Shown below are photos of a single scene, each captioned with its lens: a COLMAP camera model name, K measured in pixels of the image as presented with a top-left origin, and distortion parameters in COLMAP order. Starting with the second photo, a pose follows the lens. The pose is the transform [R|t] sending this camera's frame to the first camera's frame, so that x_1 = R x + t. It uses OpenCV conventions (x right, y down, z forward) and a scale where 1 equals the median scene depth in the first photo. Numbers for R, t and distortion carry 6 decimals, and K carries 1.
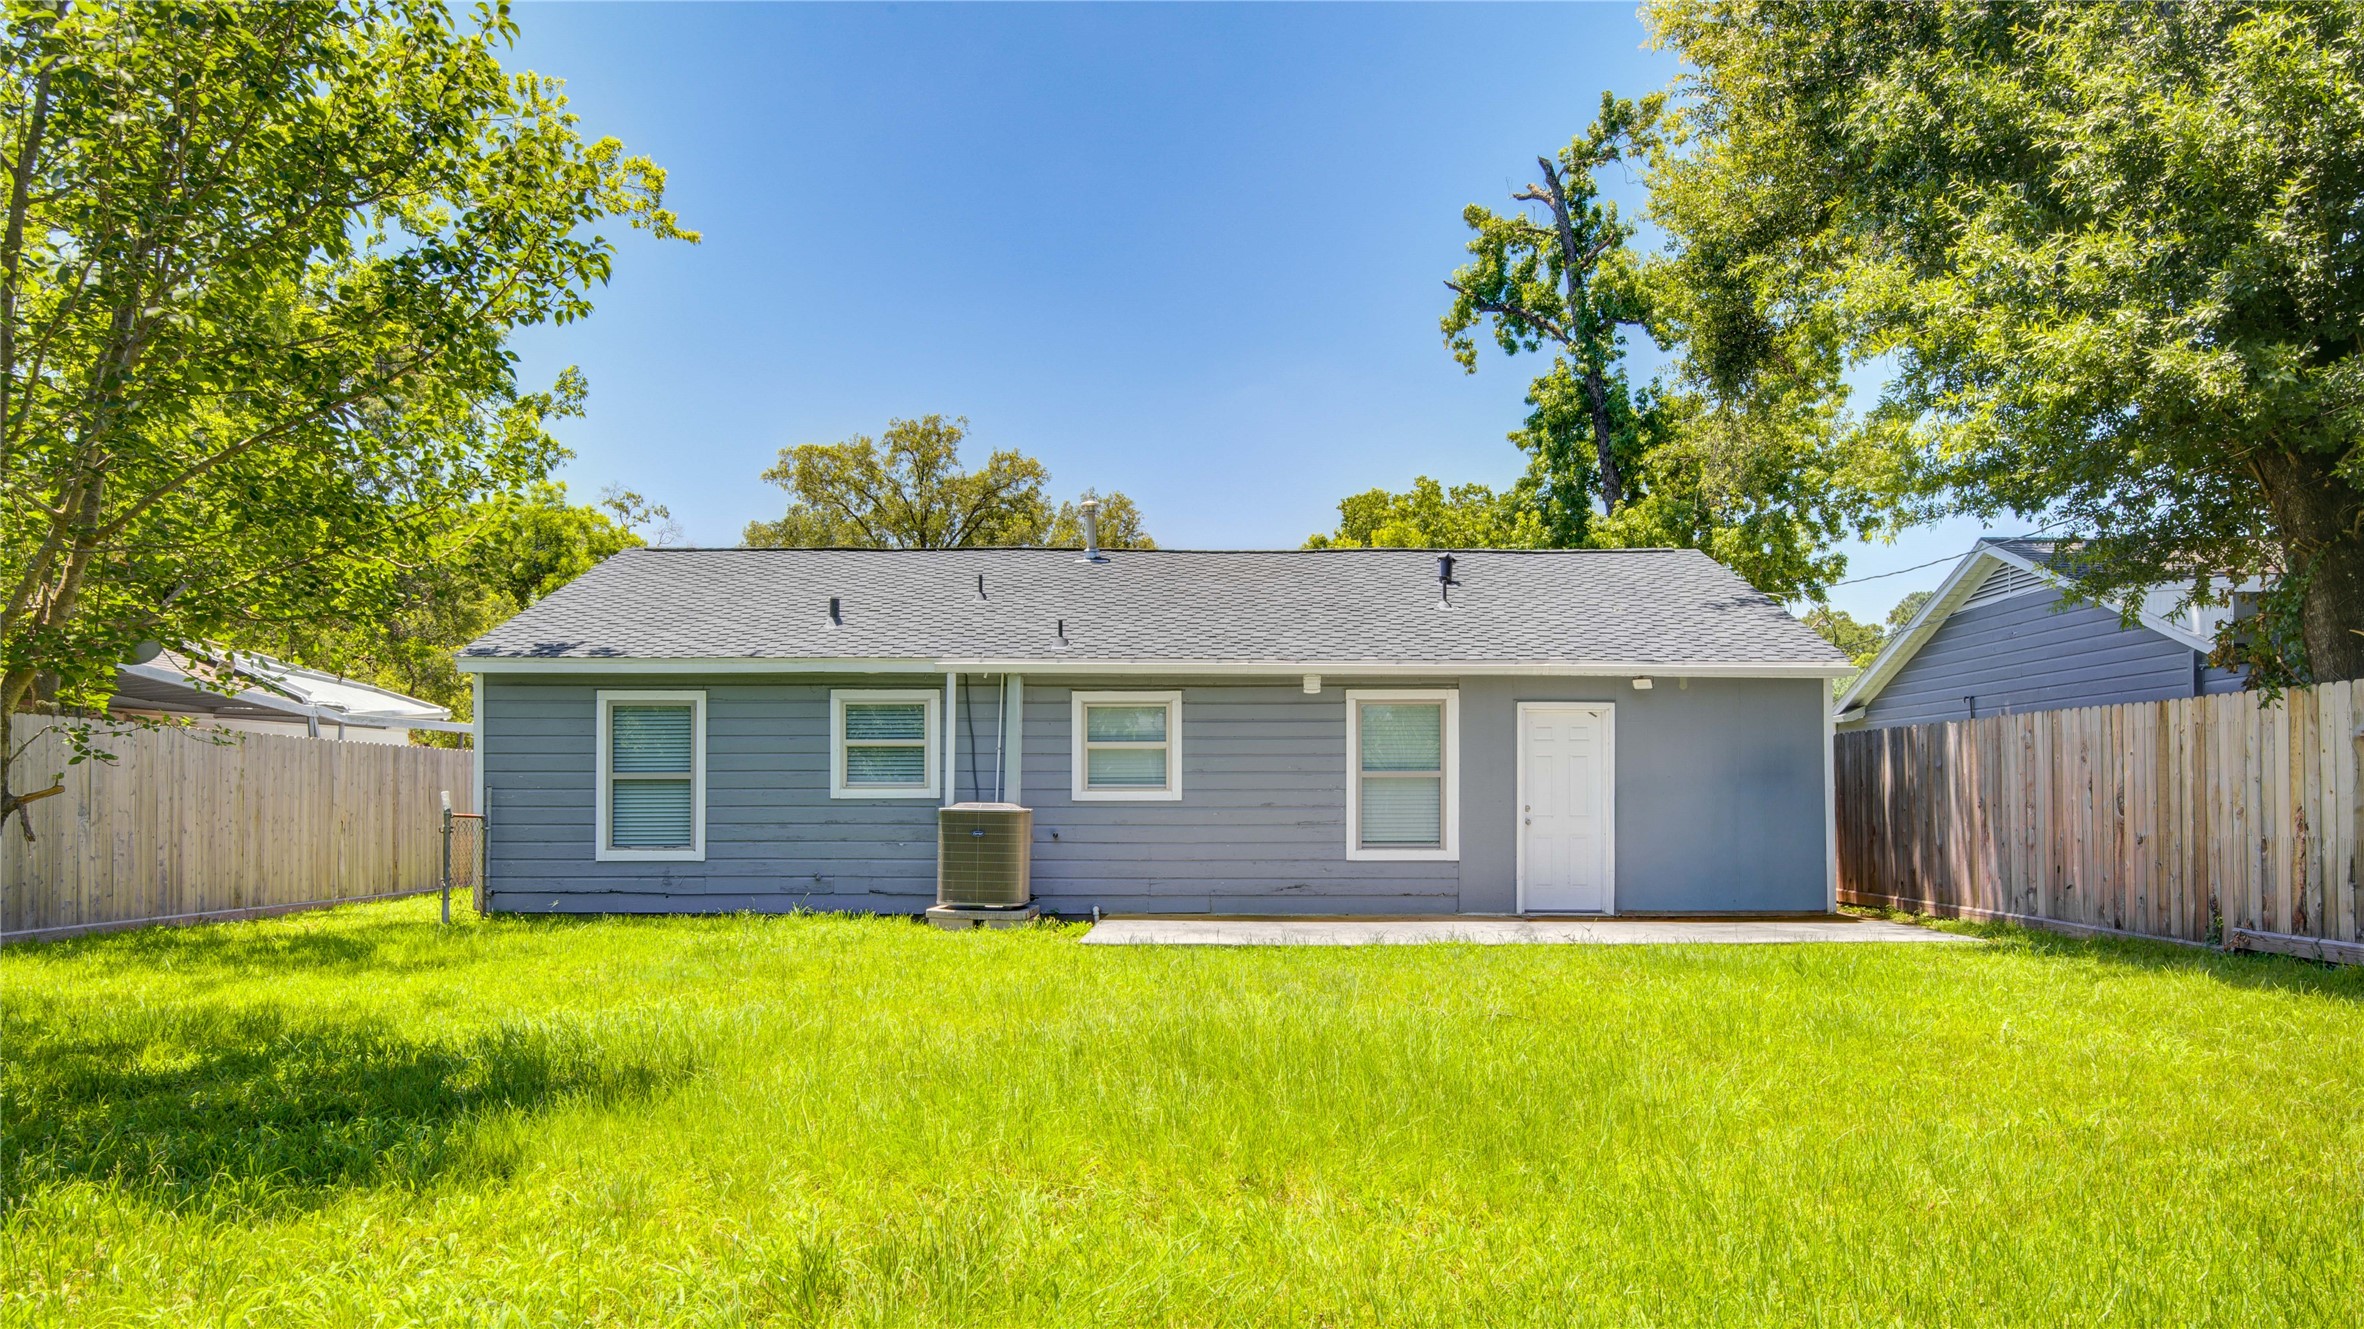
lens RADIAL K [[1459.5, 0, 1181.9], [0, 1459.5, 784.5], [0, 0, 1]] dist [0.006086, 0.000799]
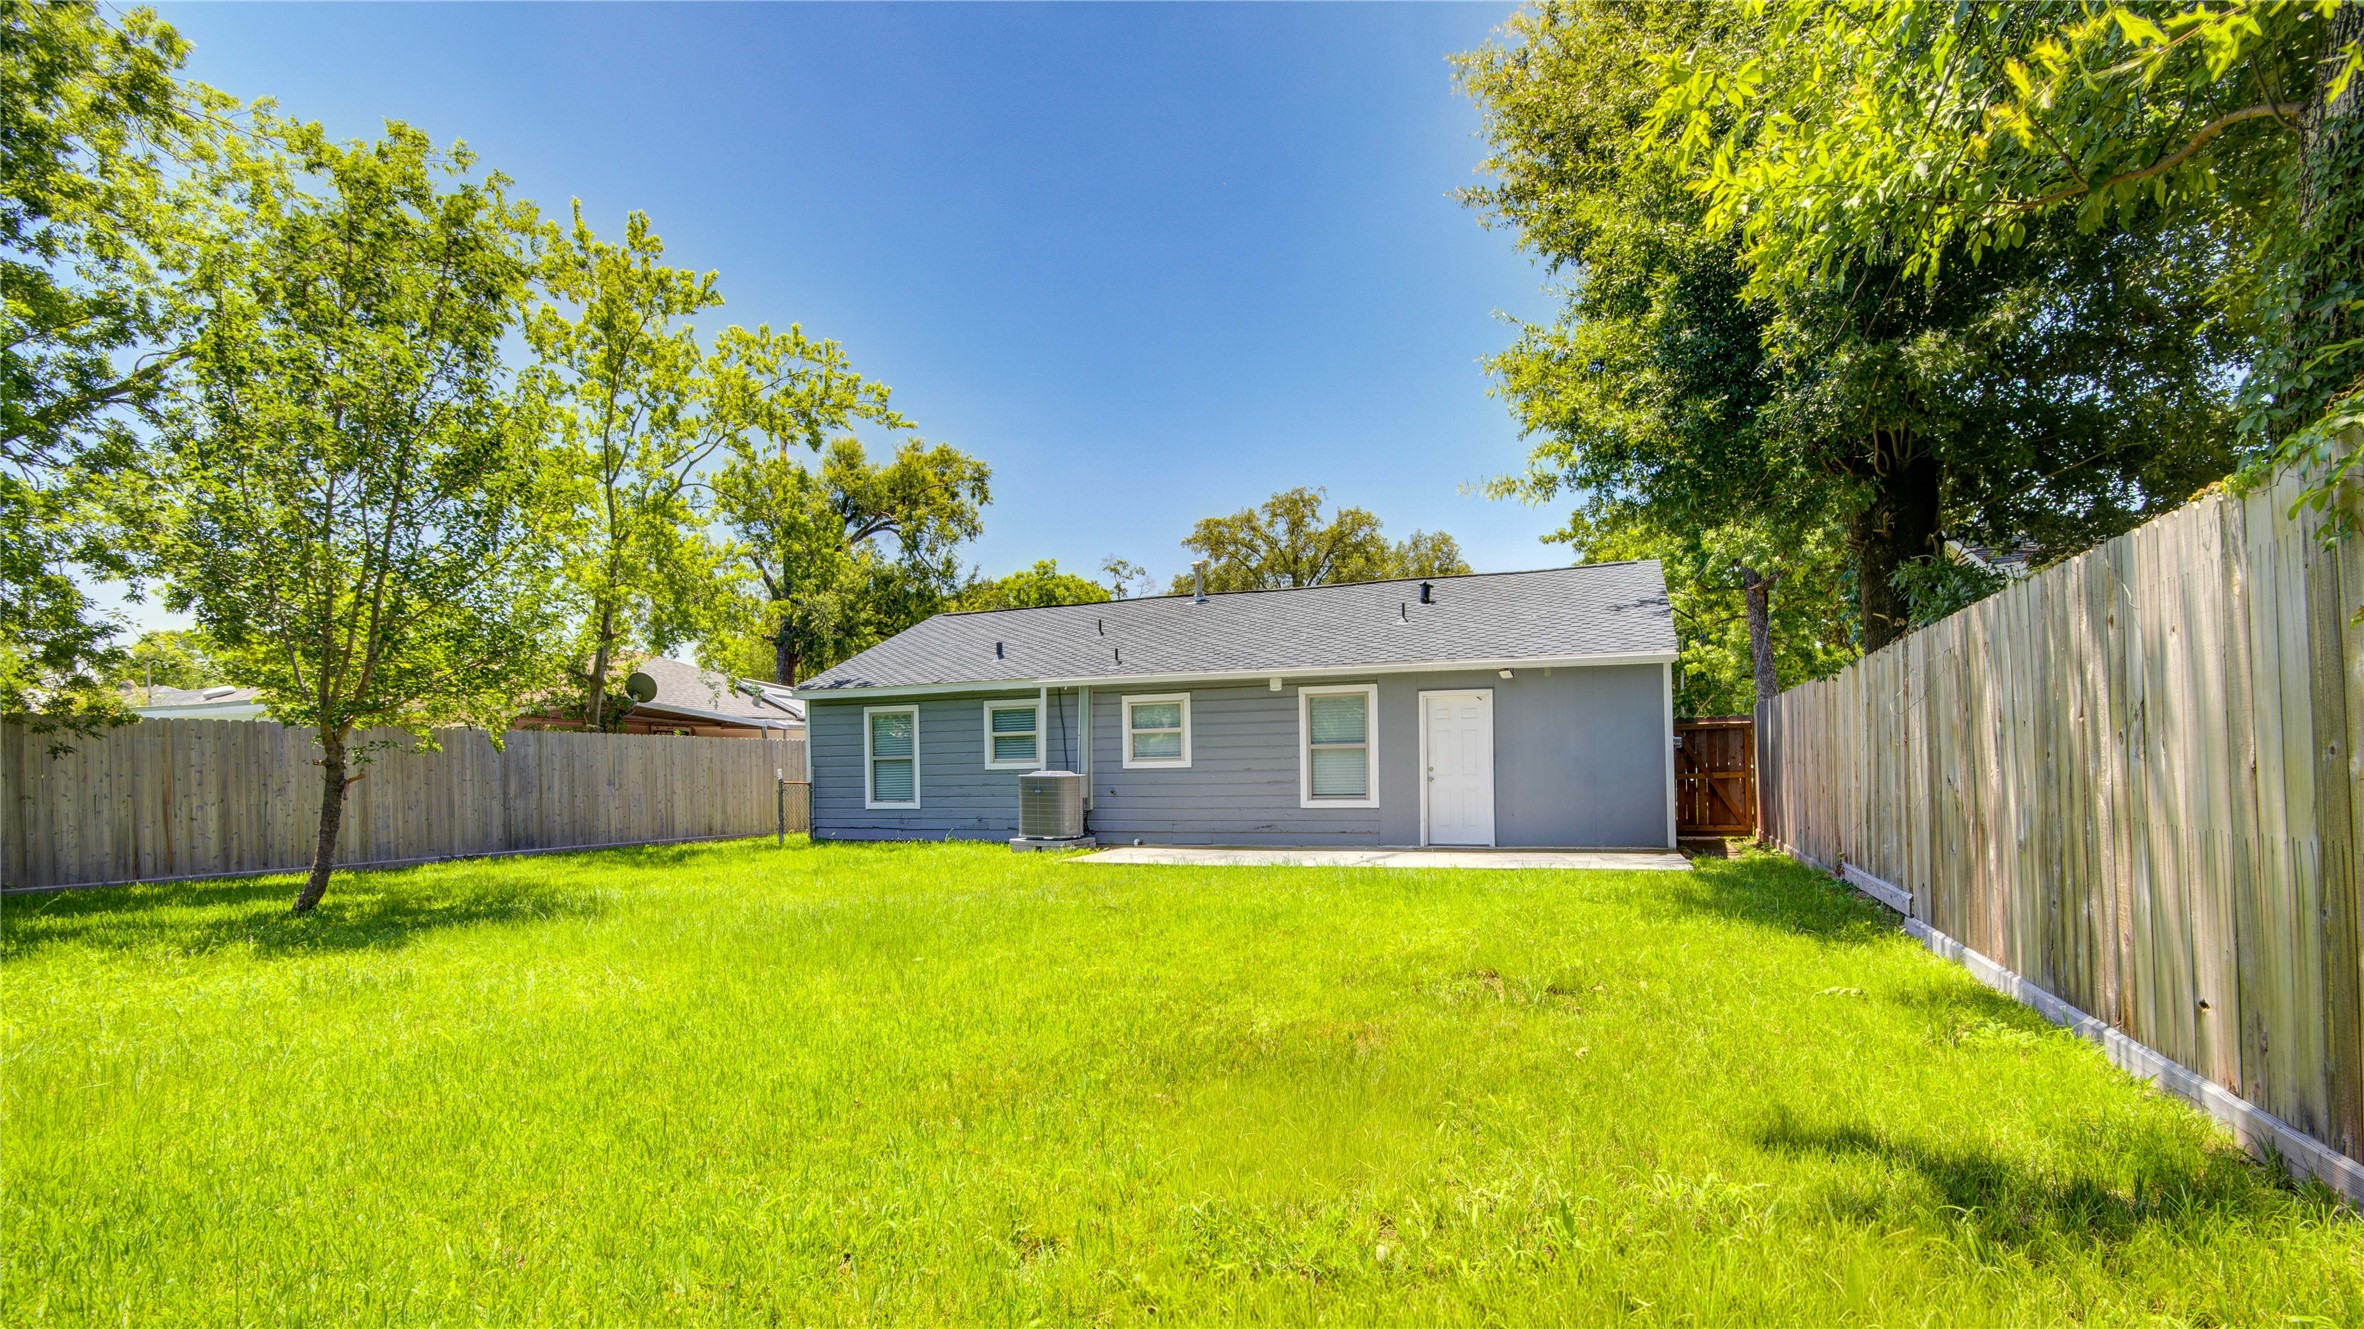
lens RADIAL K [[1076.9, 0, 1184.4], [0, 1076.9, 779.8], [0, 0, 1]] dist [0.000377, 0.000254]
pose [[0.933644, -0.011783, -0.358007, 0.383403], [0.021314, 0.999515, 0.022686, -0.001150], [0.357566, -0.028811, 0.933443, -0.021523]]
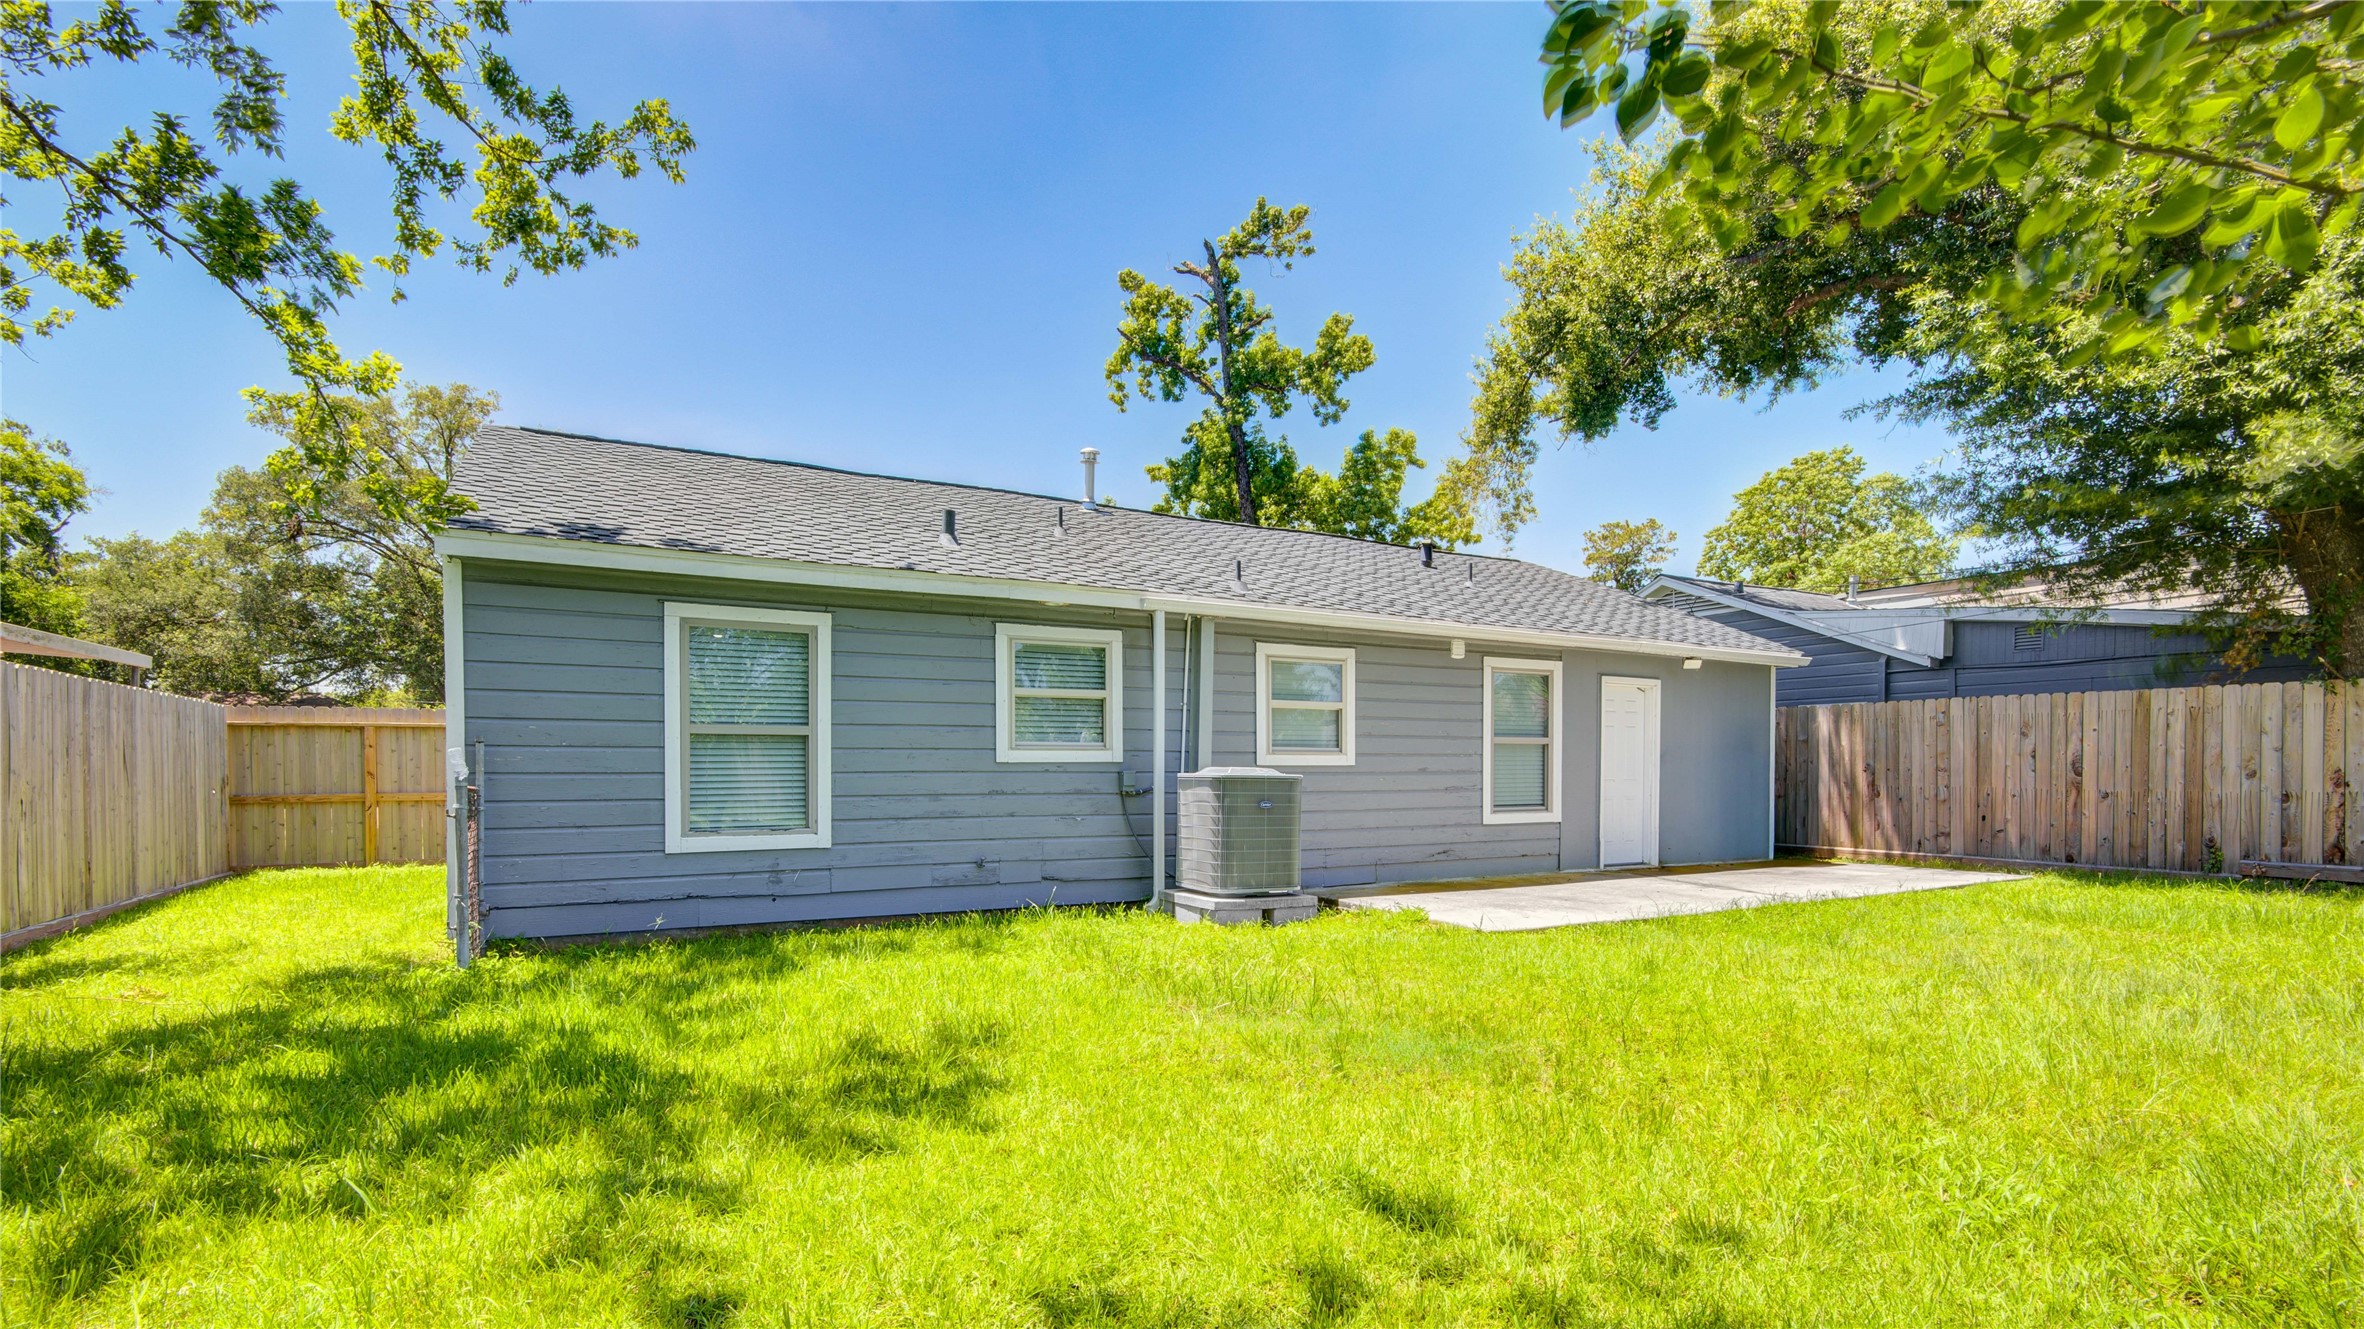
lens RADIAL K [[1076.9, 0, 1184.4], [0, 1076.9, 779.8], [0, 0, 1]] dist [0.000377, 0.000254]
pose [[0.872209, -0.005314, 0.489104, -0.435752], [-0.004926, 0.999795, 0.019646, 0.007159], [-0.489108, -0.019545, 0.872004, 0.446486]]
